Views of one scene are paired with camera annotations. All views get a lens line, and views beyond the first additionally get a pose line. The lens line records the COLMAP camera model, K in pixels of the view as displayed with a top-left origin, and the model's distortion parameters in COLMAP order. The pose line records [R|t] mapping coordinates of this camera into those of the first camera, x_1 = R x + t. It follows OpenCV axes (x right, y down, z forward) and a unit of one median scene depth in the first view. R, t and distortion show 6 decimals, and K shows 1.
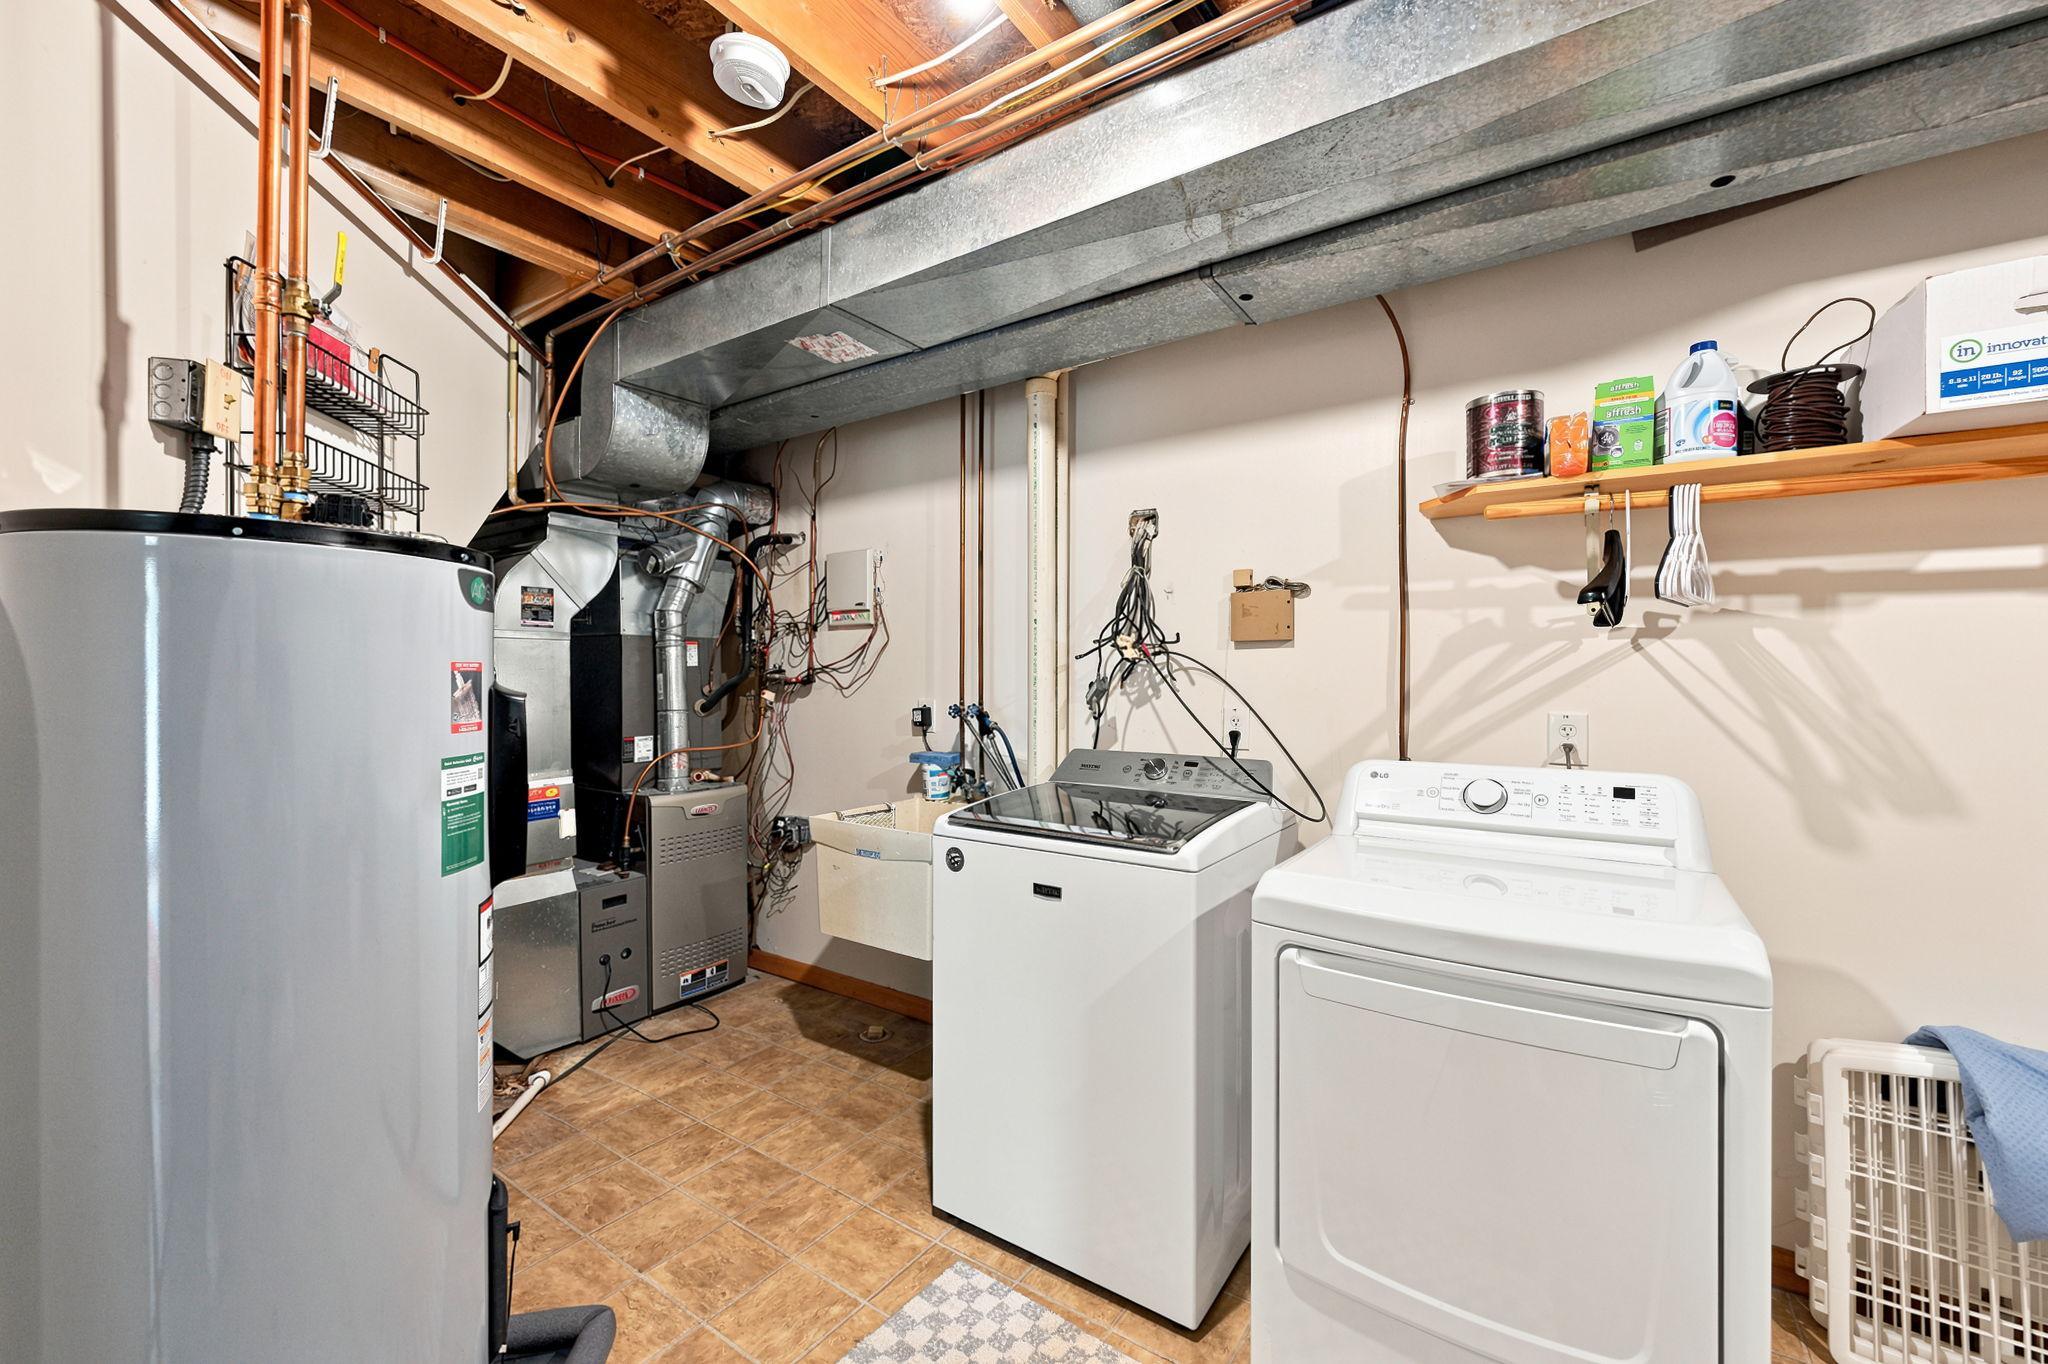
lens RADIAL K [[830.3, 0, 1017.9], [0, 830.3, 675.3], [0, 0, 1]] dist [0.016470, -0.001278]
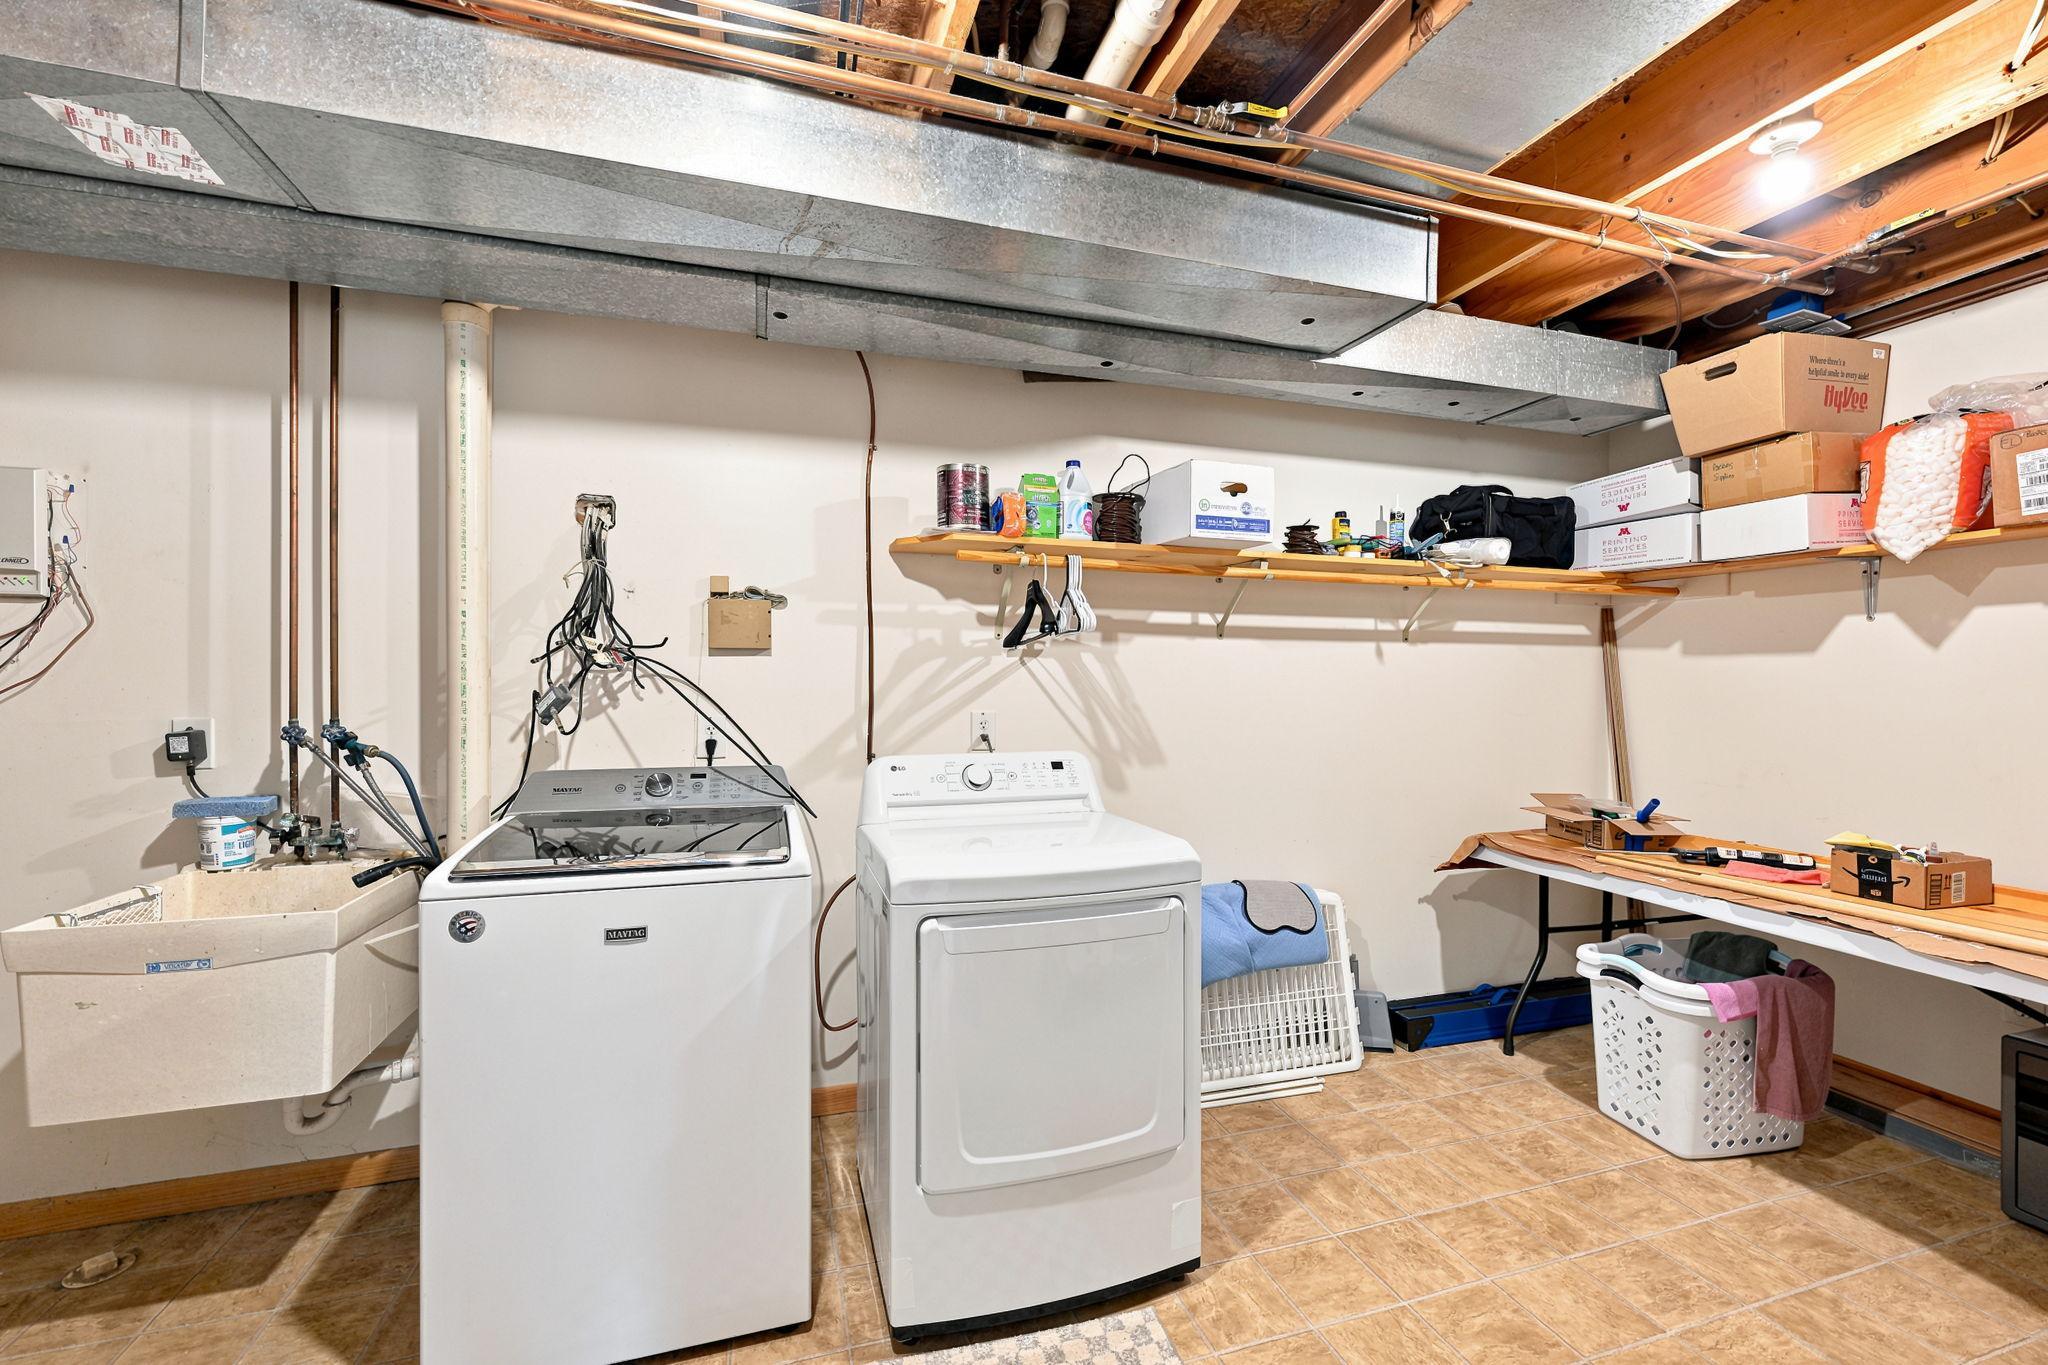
lens RADIAL K [[830.3, 0, 1016.9], [0, 830.3, 682.3], [0, 0, 1]] dist [0.016470, -0.001278]
pose [[0.627407, -0.000085, 0.778692, -0.333197], [-0.001634, 0.999998, 0.001426, -0.002863], [-0.778690, -0.002167, 0.627405, 0.122110]]
